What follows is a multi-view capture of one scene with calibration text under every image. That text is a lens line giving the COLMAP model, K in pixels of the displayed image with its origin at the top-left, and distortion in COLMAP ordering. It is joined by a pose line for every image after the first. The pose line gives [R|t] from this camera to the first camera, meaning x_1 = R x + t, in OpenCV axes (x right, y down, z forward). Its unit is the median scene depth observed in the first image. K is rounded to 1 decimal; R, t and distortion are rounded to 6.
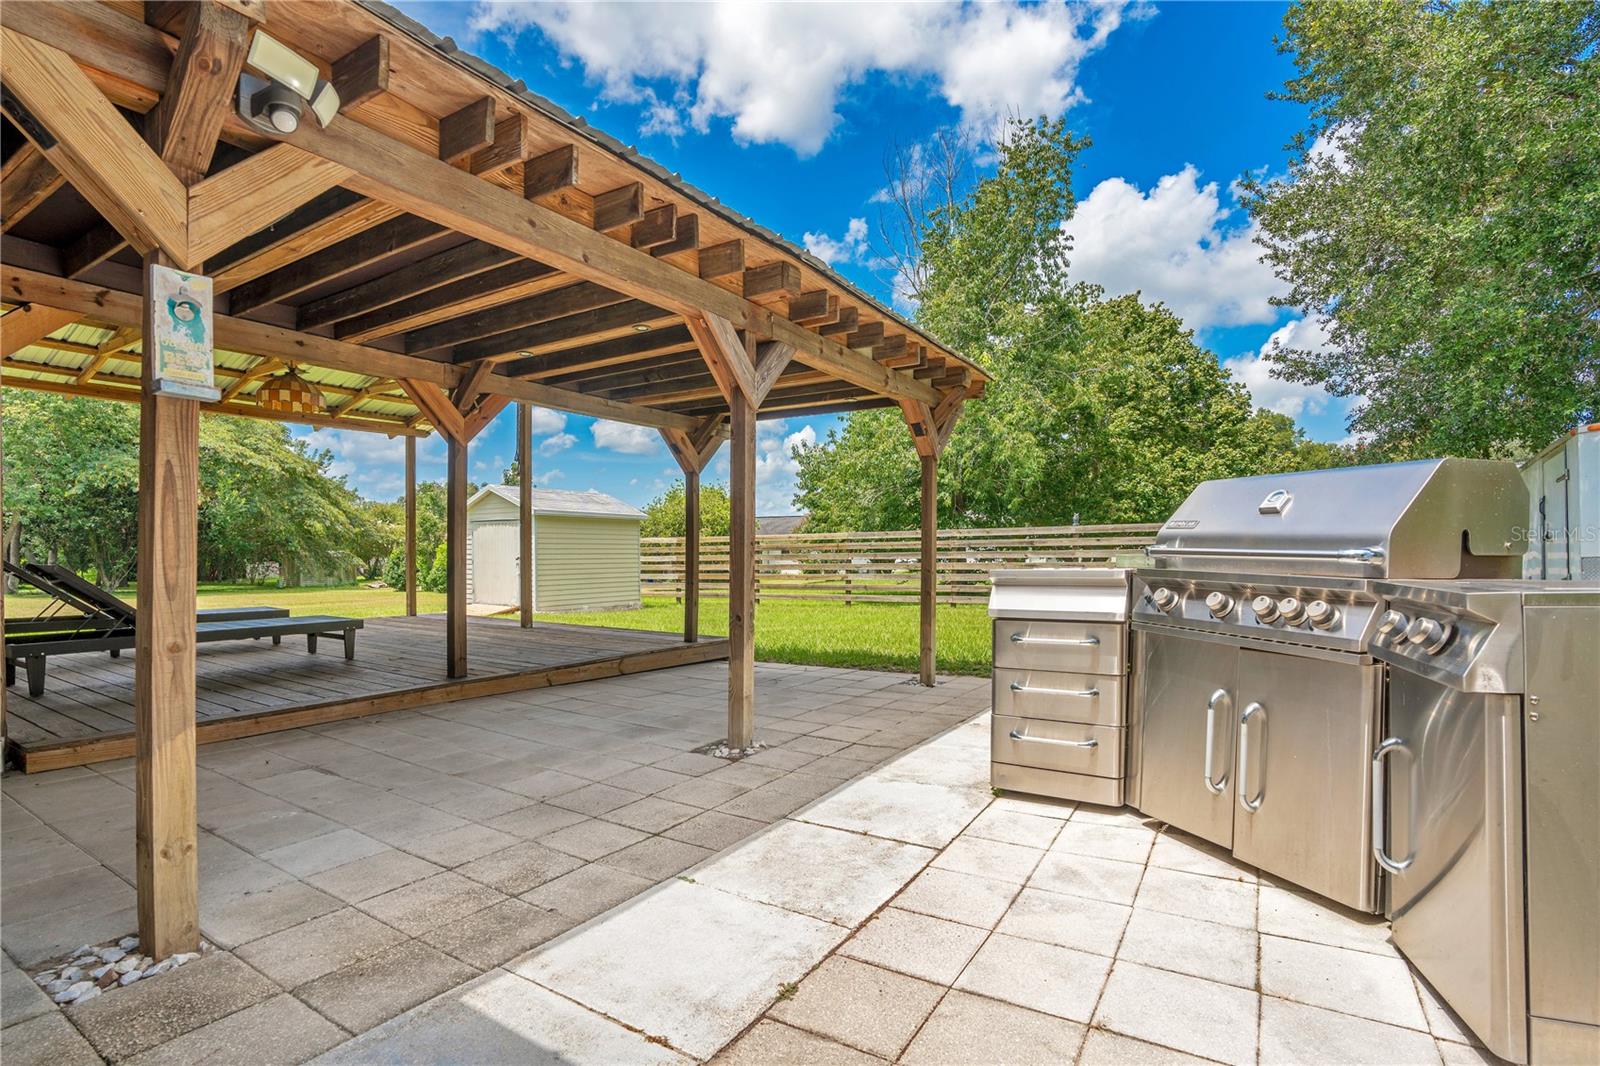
lens RADIAL K [[745.6, 0, 777.4], [0, 745.6, 581.6], [0, 0, 1]] dist [-0.047485, 0.018914]
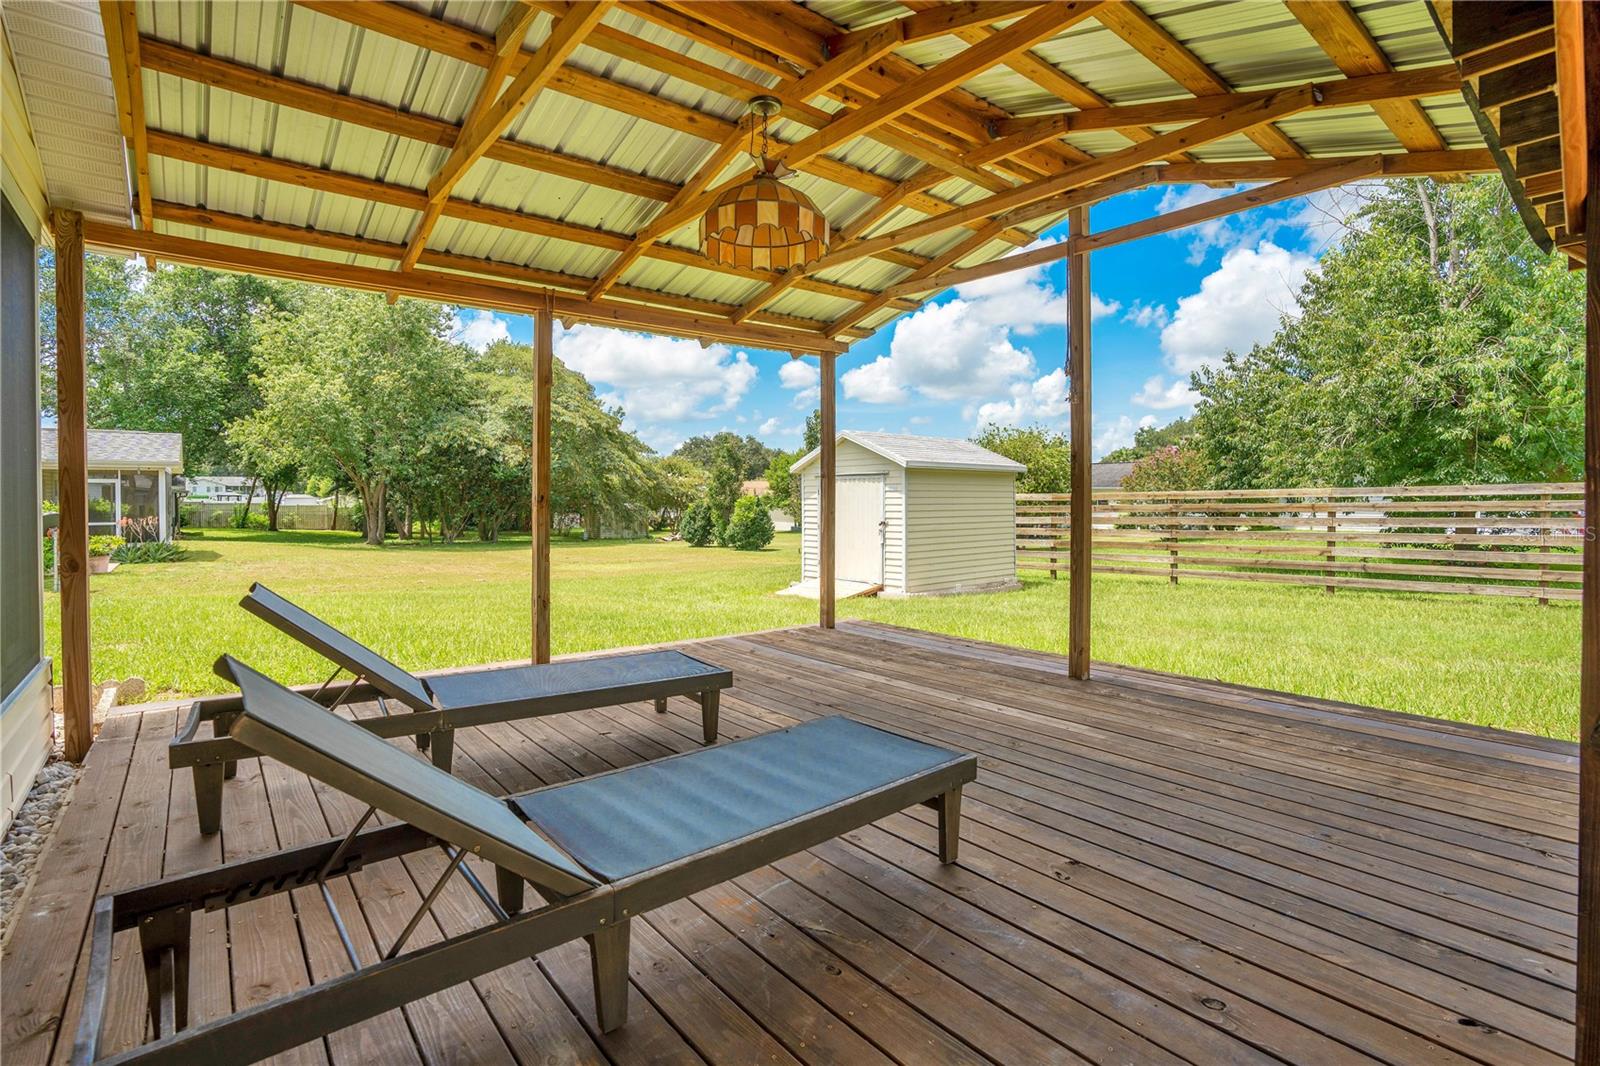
lens RADIAL K [[740.9, 0, 789.7], [0, 740.9, 529.4], [0, 0, 1]] dist [-0.074602, 0.025871]
pose [[0.952360, 0.009783, -0.304819, -0.119873], [-0.009823, 0.999951, 0.001403, -0.014877], [0.304818, 0.001658, 0.952409, 0.133713]]
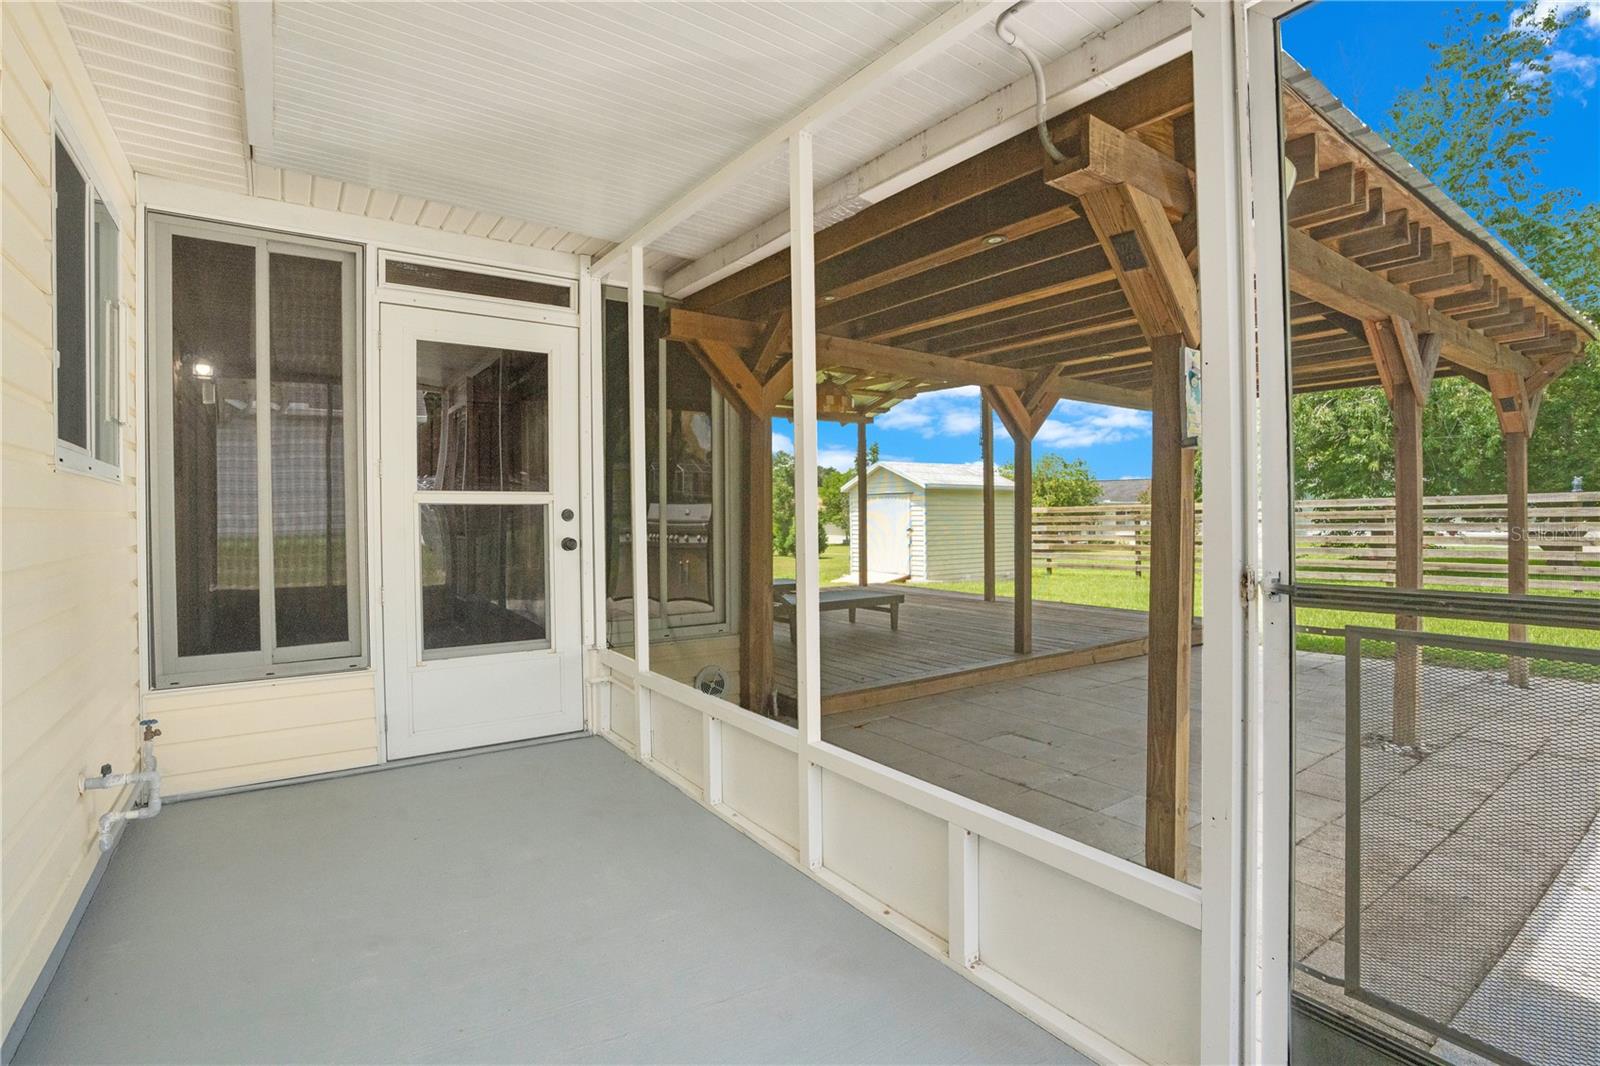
lens RADIAL K [[740.9, 0, 789.7], [0, 740.9, 529.4], [0, 0, 1]] dist [-0.074602, 0.025871]
pose [[0.928919, 0.002079, -0.370277, -0.067725], [-0.009899, 0.999766, -0.019220, -0.005568], [0.370151, 0.021519, 0.928722, -0.027810]]
